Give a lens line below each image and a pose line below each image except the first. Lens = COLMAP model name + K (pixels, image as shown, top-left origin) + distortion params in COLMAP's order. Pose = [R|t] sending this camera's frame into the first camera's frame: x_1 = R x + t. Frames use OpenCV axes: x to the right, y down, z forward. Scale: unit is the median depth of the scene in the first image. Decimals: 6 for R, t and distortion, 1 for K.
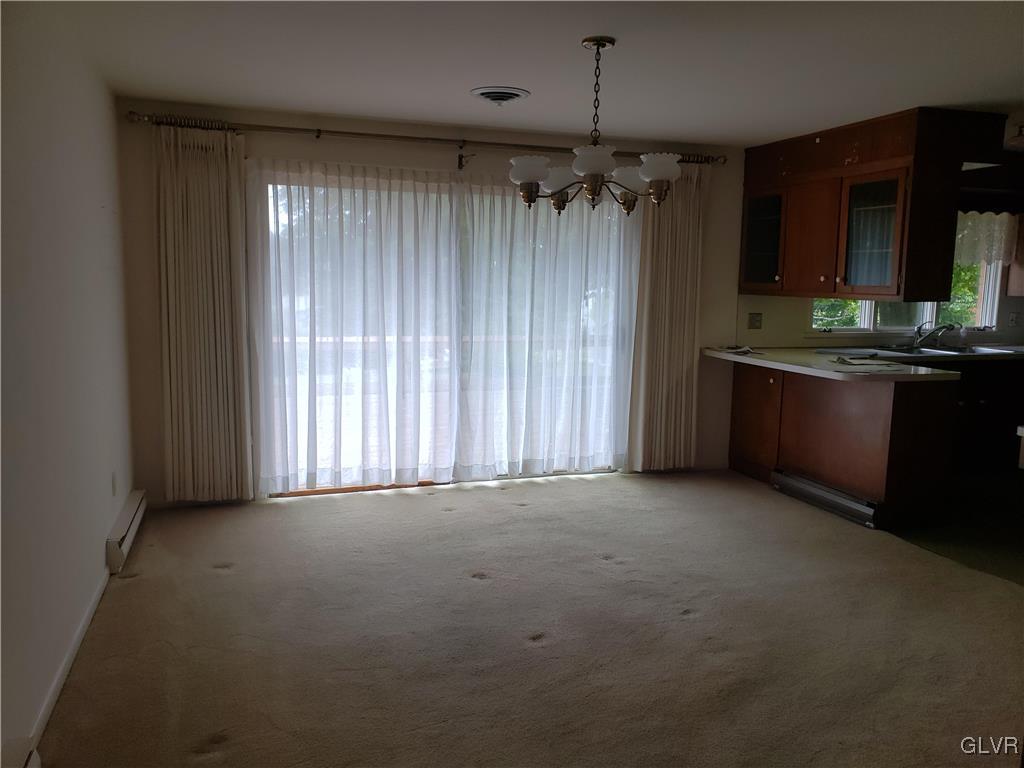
lens RADIAL K [[800.2, 0, 513.0], [0, 800.2, 384.6], [0, 0, 1]] dist [0.028876, 0.013888]
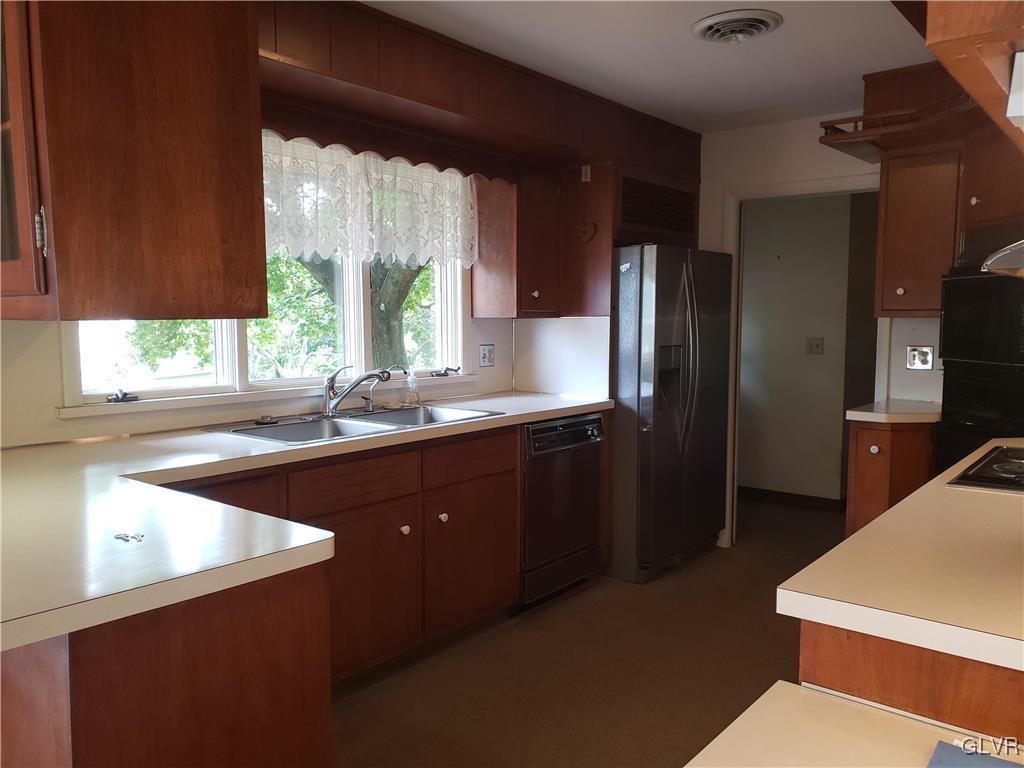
lens RADIAL K [[800.2, 0, 512.5], [0, 800.2, 386.0], [0, 0, 1]] dist [0.028876, 0.013888]
pose [[0.845932, -0.059462, 0.529966, 0.316468], [0.082735, 0.996365, -0.020270, -0.044190], [-0.526834, 0.060993, 0.847777, 0.483918]]
